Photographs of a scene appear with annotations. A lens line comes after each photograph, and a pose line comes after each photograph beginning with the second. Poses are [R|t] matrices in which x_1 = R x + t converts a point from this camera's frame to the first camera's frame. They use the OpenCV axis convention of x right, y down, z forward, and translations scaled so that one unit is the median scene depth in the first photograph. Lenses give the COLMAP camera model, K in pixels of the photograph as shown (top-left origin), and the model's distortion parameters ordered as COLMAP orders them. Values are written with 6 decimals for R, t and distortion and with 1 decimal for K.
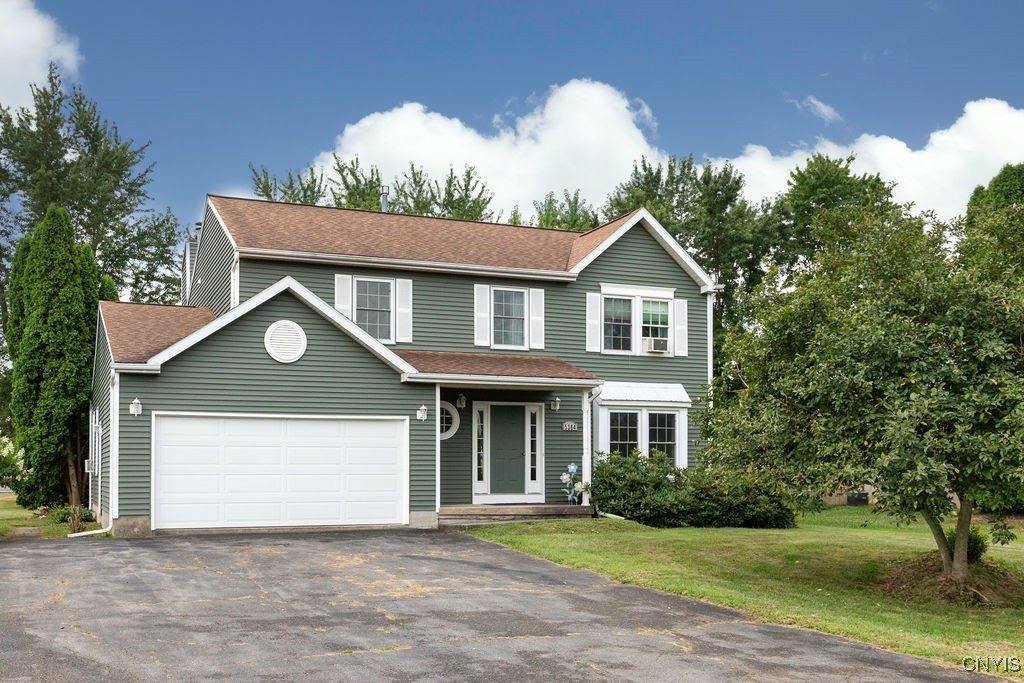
lens RADIAL K [[1064.0, 0, 512.0], [0, 1064.0, 341.5], [0, 0, 1]] dist [-0.001543, -0.002187]
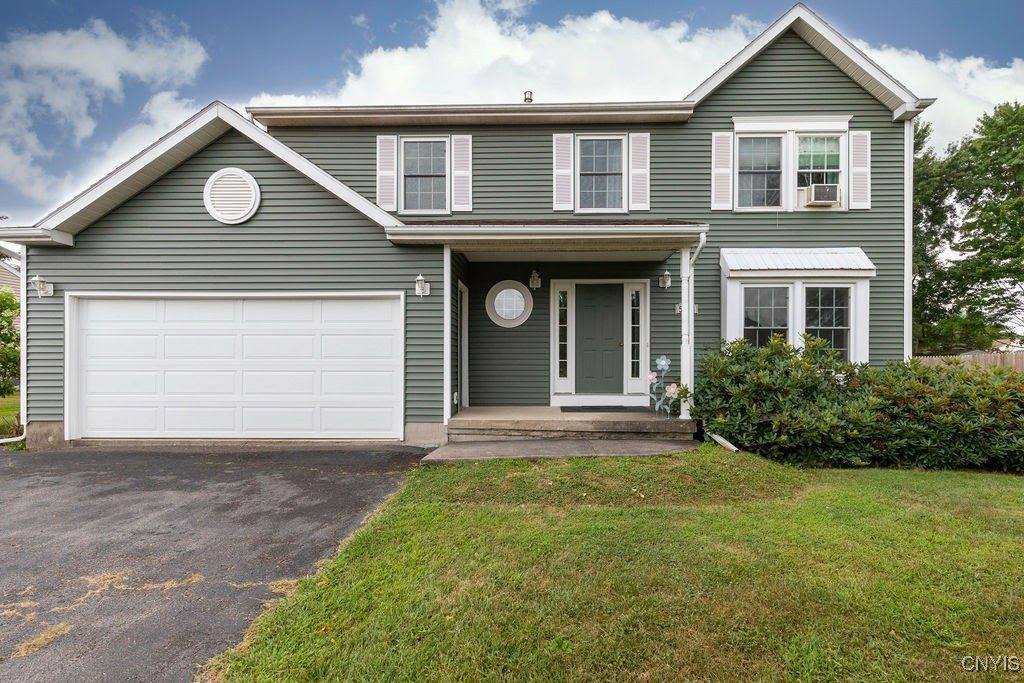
lens RADIAL K [[594.9, 0, 469.6], [0, 594.9, 343.3], [0, 0, 1]] dist [0.005790, -0.000621]
pose [[0.906876, -0.009449, -0.421292, 0.094513], [0.049064, 0.995317, 0.083291, 0.062219], [0.418532, -0.096205, 0.903092, 0.550071]]
